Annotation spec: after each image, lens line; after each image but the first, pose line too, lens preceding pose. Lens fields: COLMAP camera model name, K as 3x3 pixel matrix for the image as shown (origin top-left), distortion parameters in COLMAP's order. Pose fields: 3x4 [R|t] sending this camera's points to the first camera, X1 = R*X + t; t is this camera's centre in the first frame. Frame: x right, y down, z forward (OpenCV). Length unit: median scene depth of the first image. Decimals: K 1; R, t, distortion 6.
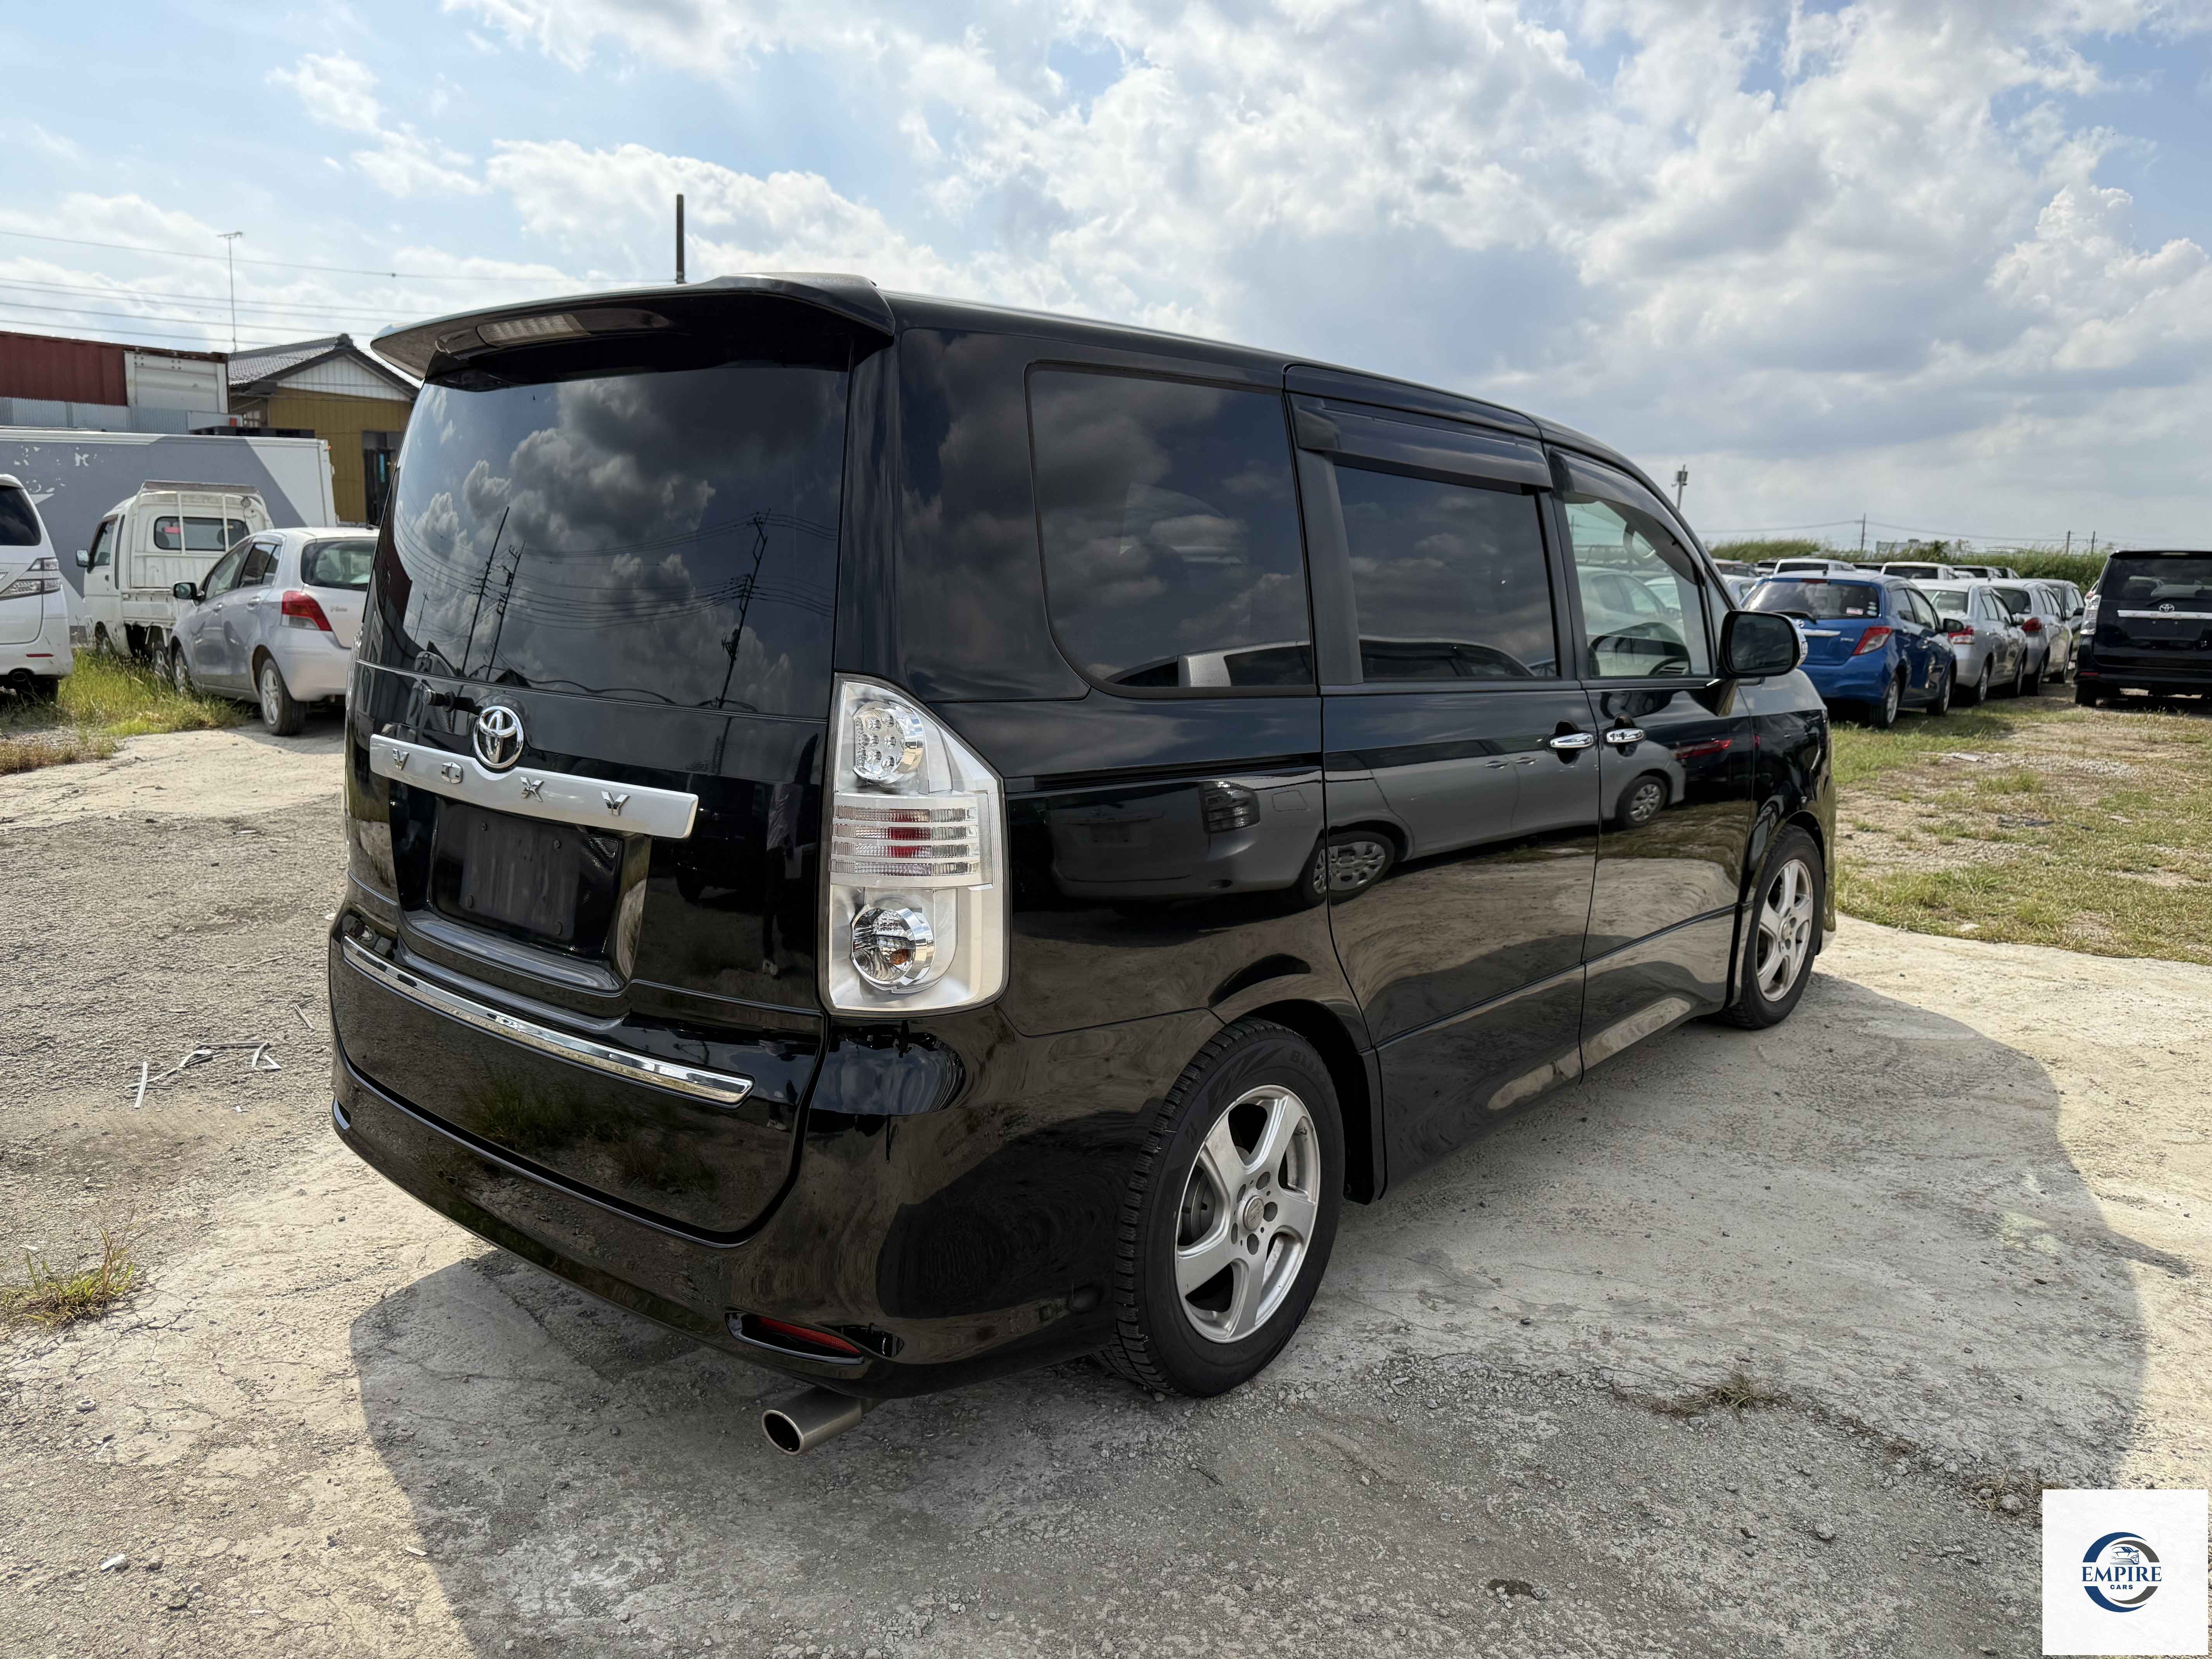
lens RADIAL K [[1583.0, 0, 1101.0], [0, 1583.0, 821.0], [0, 0, 1]] dist [0.023934, -0.031997]
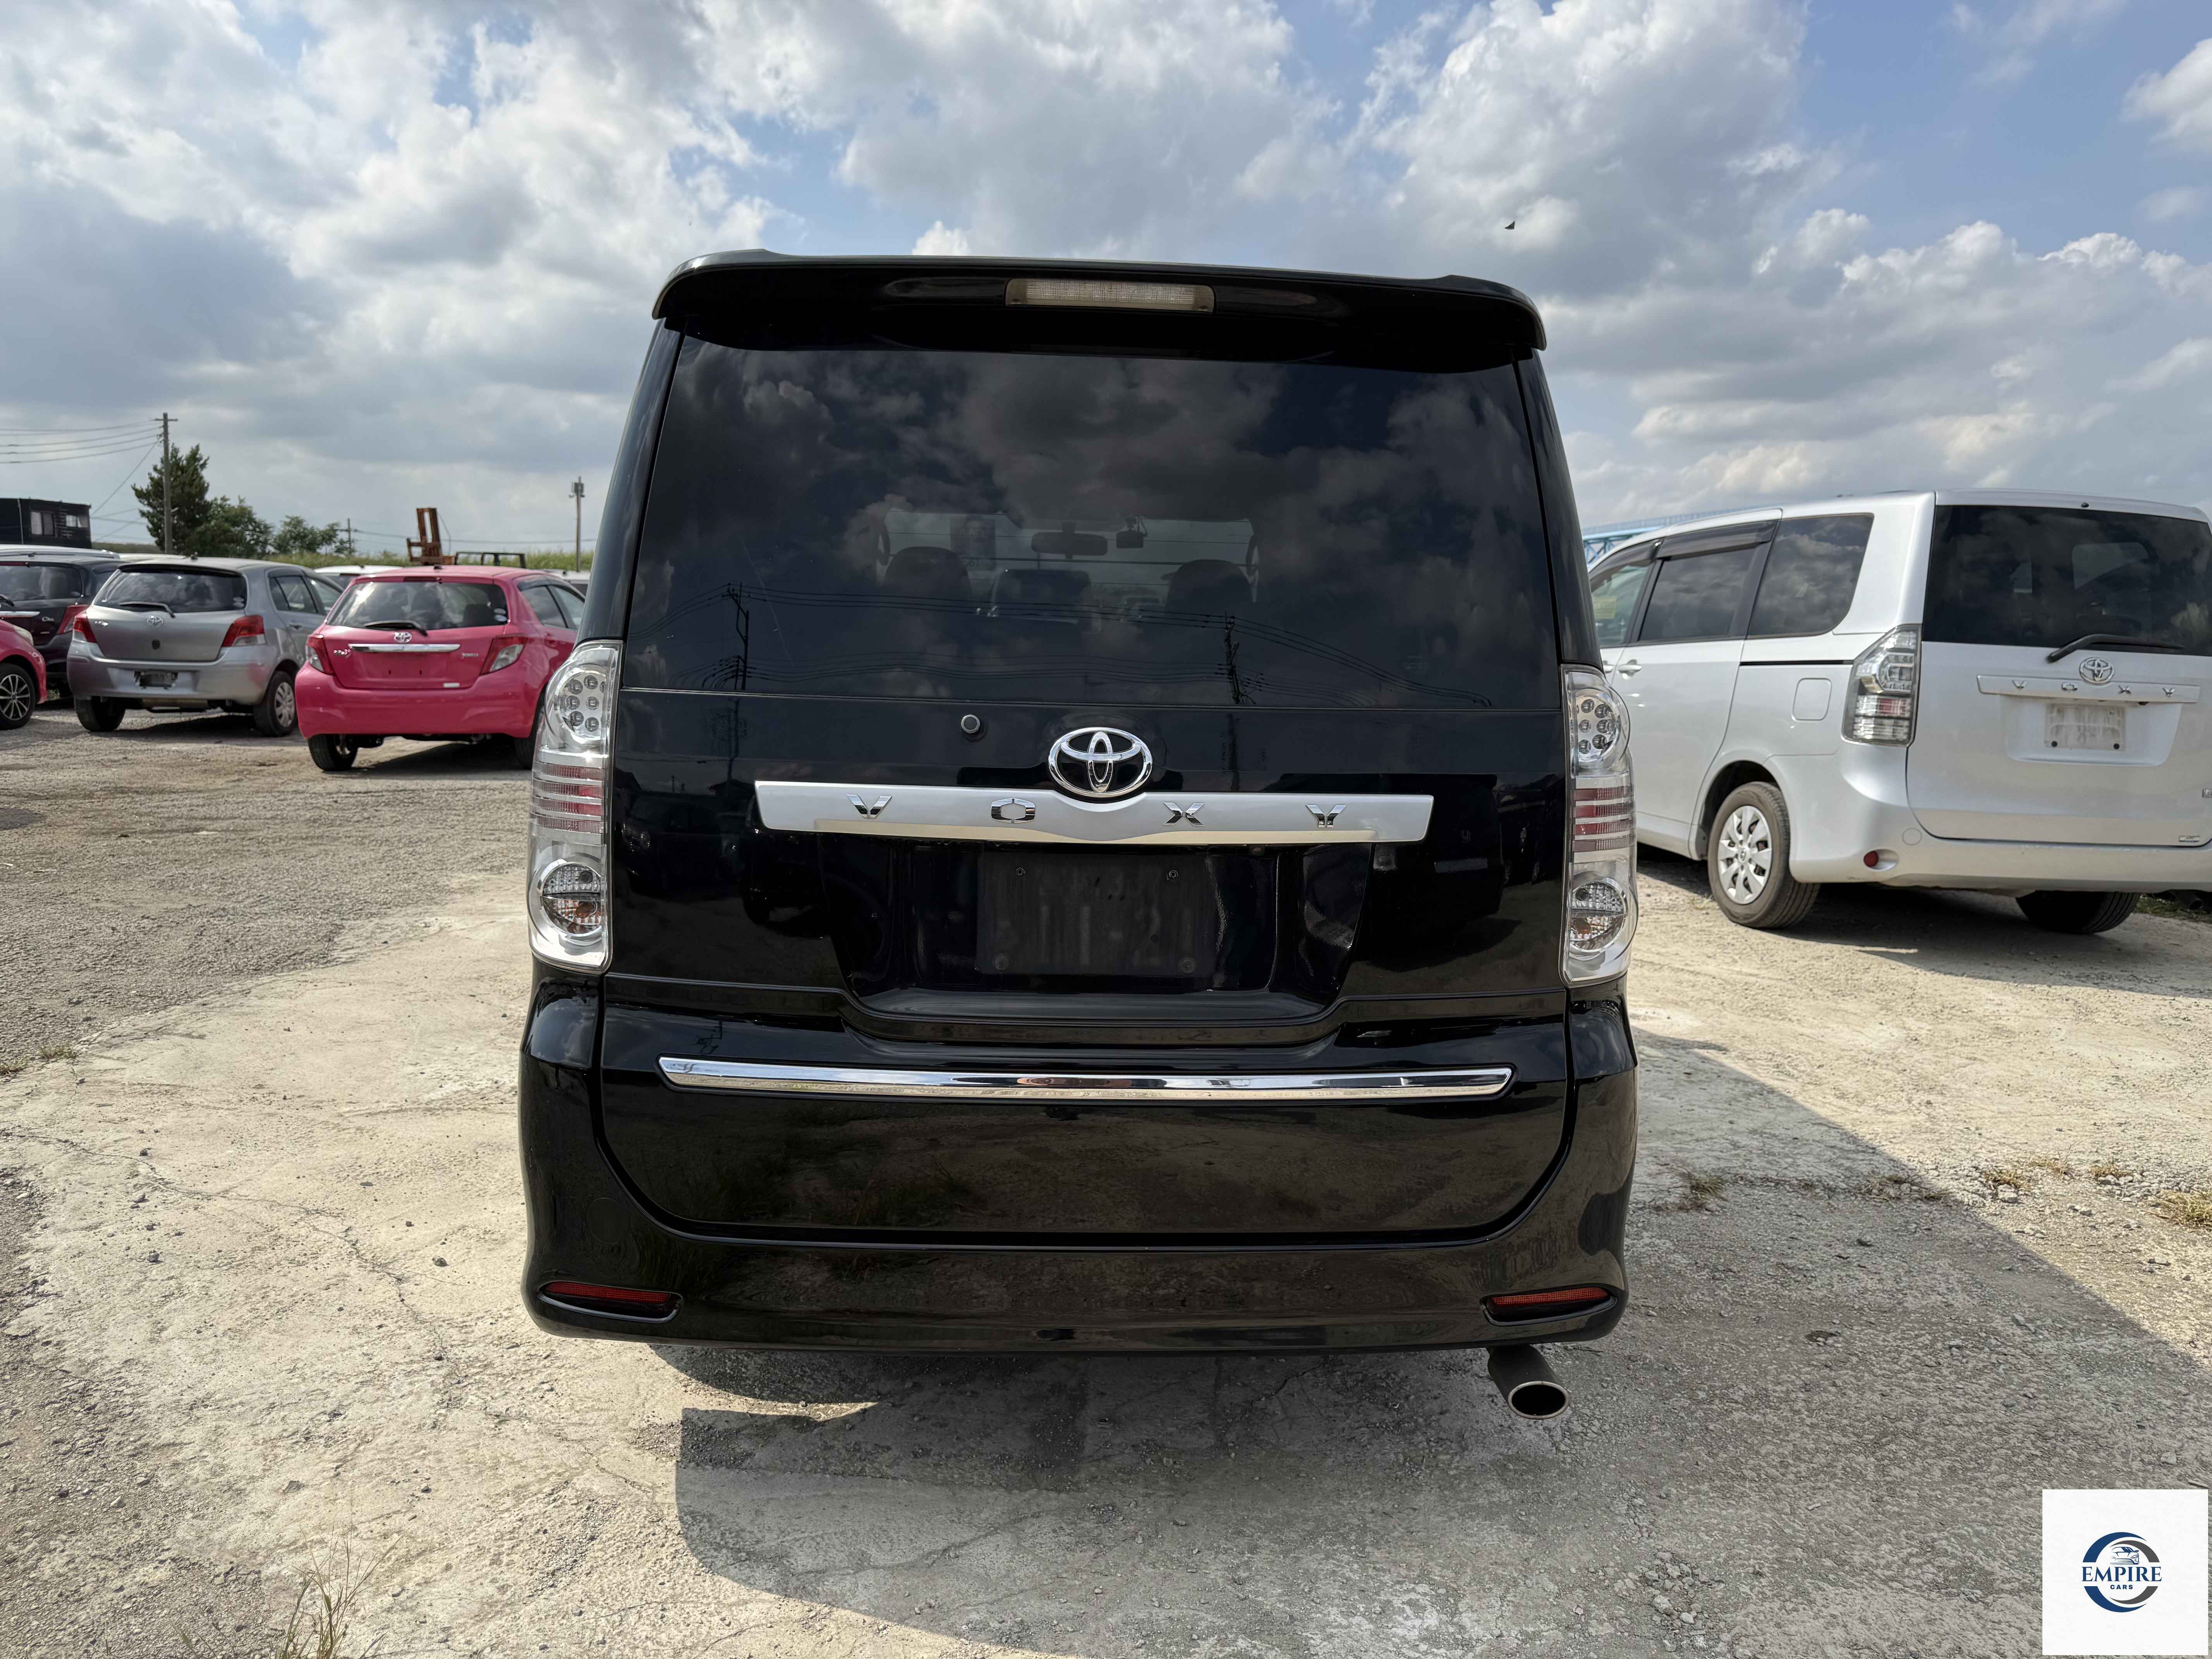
lens RADIAL K [[1583.0, 0, 1104.9], [0, 1583.0, 815.2], [0, 0, 1]] dist [0.023934, -0.031997]
pose [[0.739552, -0.097467, 0.666005, -0.962369], [0.104283, 0.994105, 0.029684, -0.049972], [-0.664972, 0.047500, 0.745357, 0.359225]]
